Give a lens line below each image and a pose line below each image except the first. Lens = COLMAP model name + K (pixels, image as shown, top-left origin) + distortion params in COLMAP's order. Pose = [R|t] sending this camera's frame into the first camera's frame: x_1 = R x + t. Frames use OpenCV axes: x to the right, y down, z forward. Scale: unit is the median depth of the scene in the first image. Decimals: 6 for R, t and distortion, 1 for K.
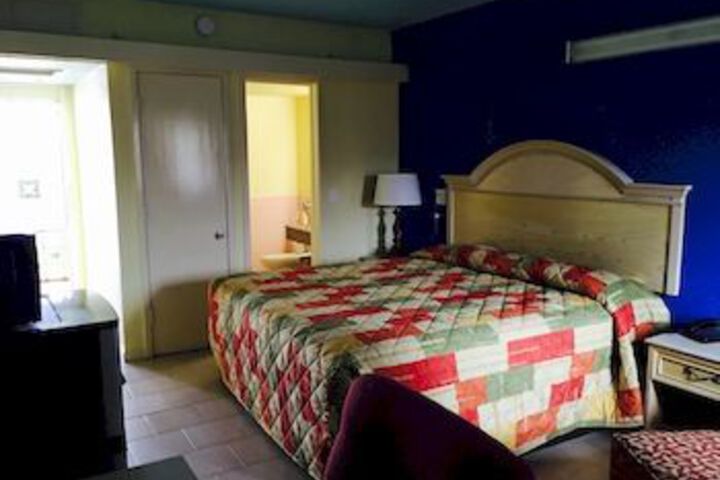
lens RADIAL K [[612.7, 0, 360.0], [0, 612.7, 240.0], [0, 0, 1]] dist [0.041228, -0.008349]
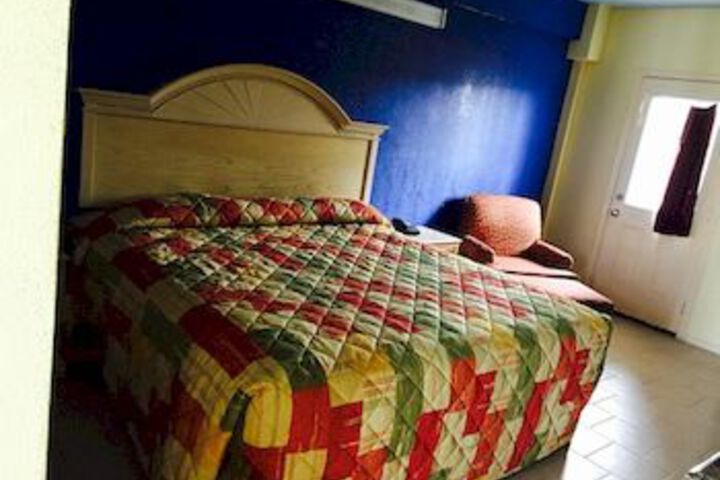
lens RADIAL K [[612.7, 0, 360.0], [0, 612.7, 240.0], [0, 0, 1]] dist [0.041228, -0.008349]
pose [[-0.137622, -0.239017, 0.961213, -0.694847], [-0.009646, 0.970725, 0.240001, -0.145992], [-0.990438, 0.023757, -0.135898, 1.092900]]
